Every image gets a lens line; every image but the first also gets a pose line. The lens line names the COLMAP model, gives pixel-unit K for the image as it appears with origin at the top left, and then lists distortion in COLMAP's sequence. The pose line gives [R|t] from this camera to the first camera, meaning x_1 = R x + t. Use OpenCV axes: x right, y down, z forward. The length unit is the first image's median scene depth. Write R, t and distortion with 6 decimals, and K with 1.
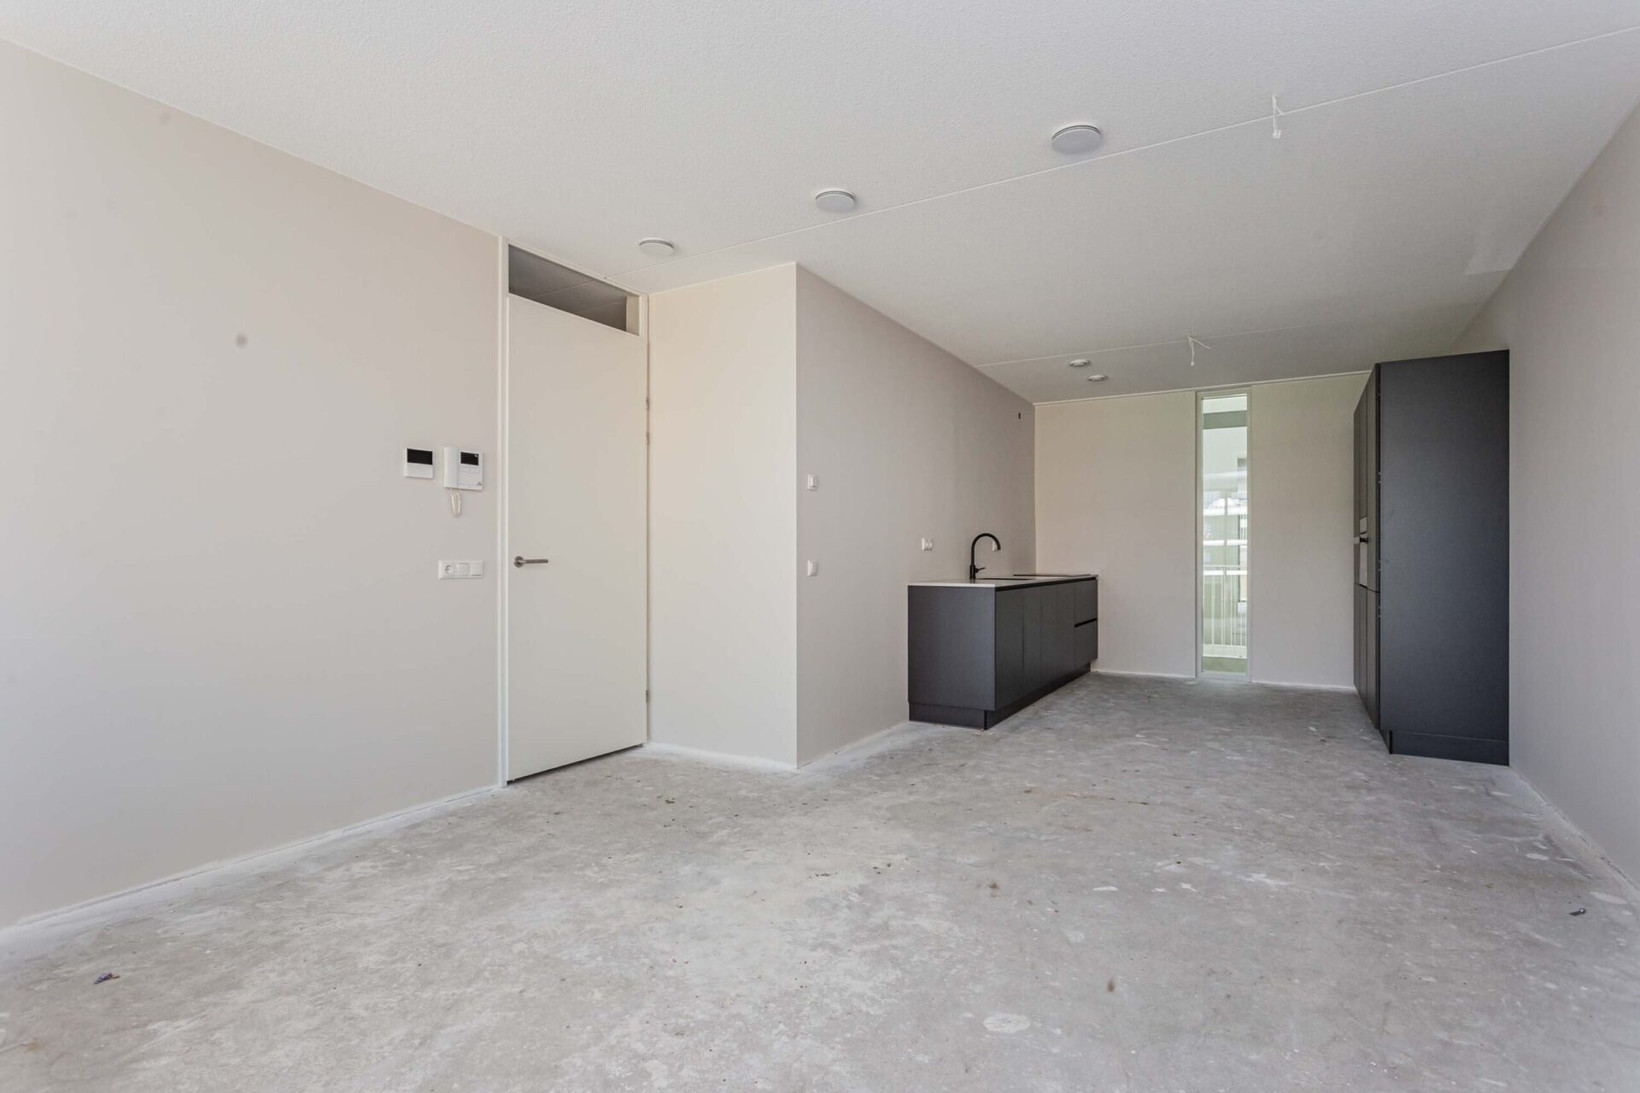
lens RADIAL K [[792.6, 0, 814.2], [0, 792.6, 544.0], [0, 0, 1]] dist [-0.015890, 0.007586]
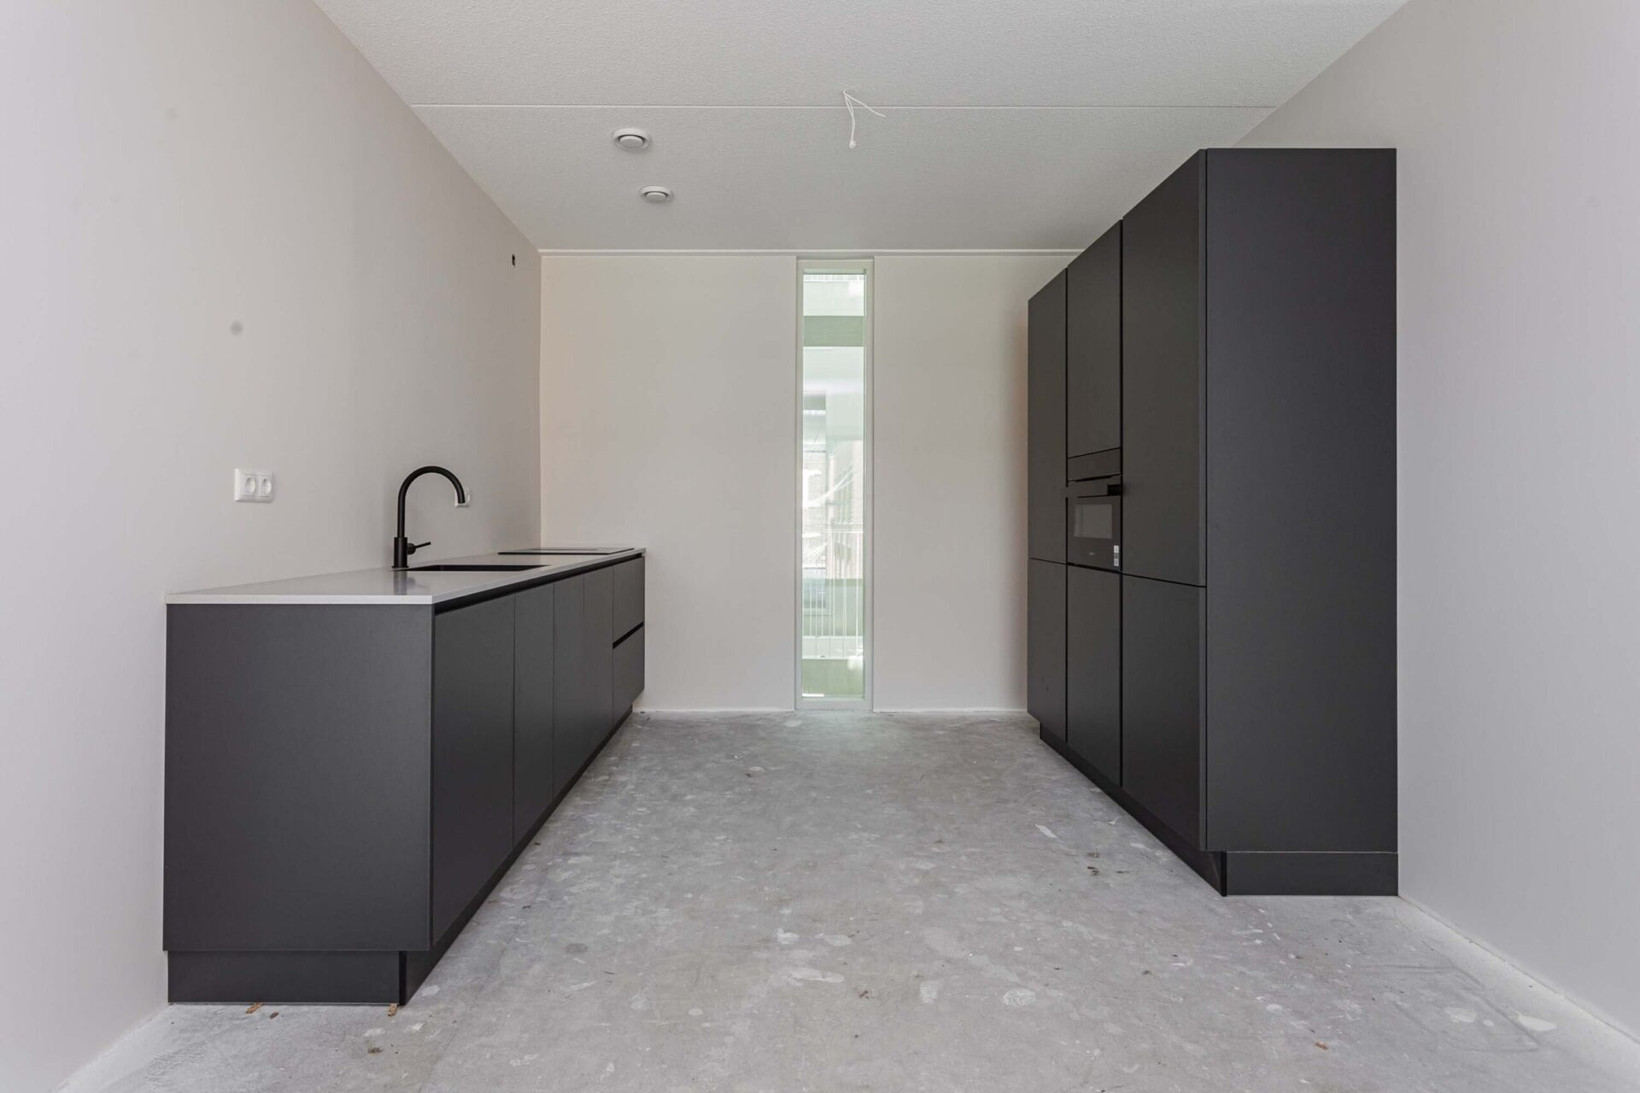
lens RADIAL K [[876.5, 0, 779.9], [0, 876.5, 519.6], [0, 0, 1]] dist [-0.003450, 0.001959]
pose [[0.857455, -0.000433, 0.514559, 0.232333], [-0.007793, 0.999874, 0.013828, 0.014516], [-0.514500, -0.015866, 0.857344, 0.839829]]
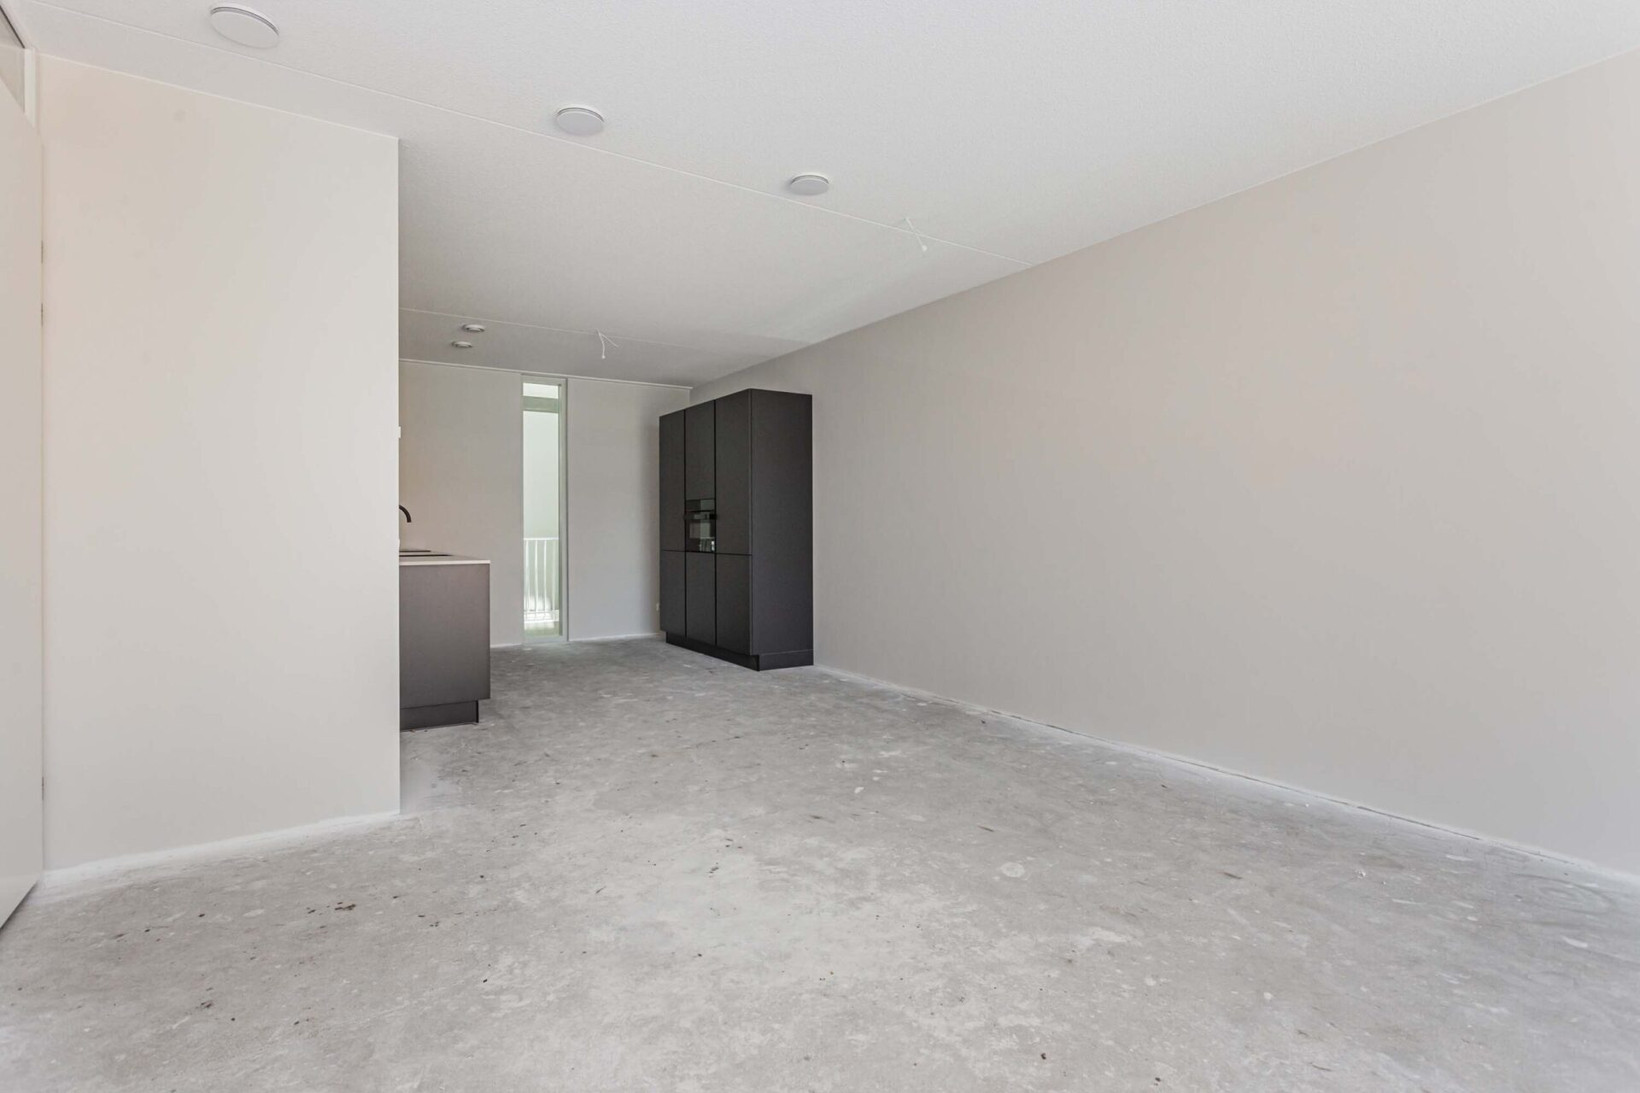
lens RADIAL K [[792.6, 0, 804.4], [0, 792.6, 519.2], [0, 0, 1]] dist [-0.015890, 0.007586]
pose [[0.442524, 0.008968, 0.896712, -0.629987], [-0.011609, 0.999923, -0.004271, 0.003122], [-0.896681, -0.008520, 0.442595, 0.391772]]
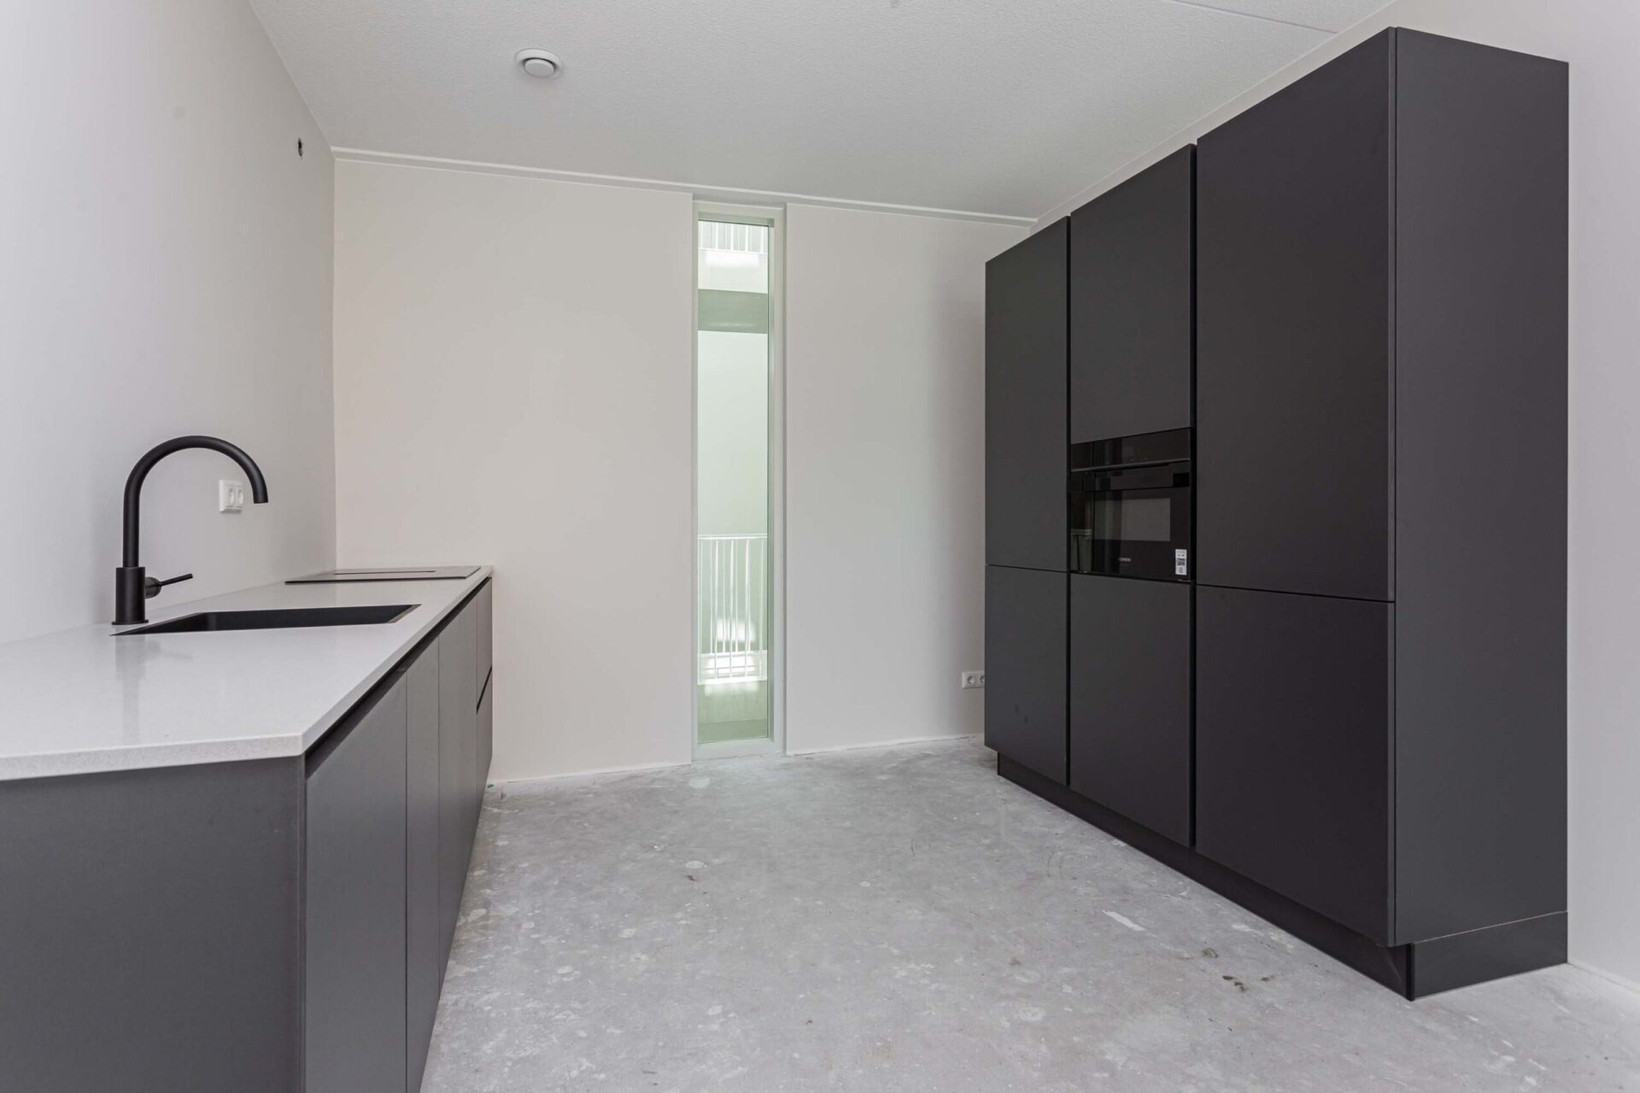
lens RADIAL K [[876.5, 0, 817.5], [0, 876.5, 513.6], [0, 0, 1]] dist [-0.003450, 0.001959]
pose [[0.666685, -0.005899, 0.745316, 0.250927], [0.004529, 0.999982, 0.003863, 0.017589], [-0.745326, 0.000800, 0.666700, 1.182623]]
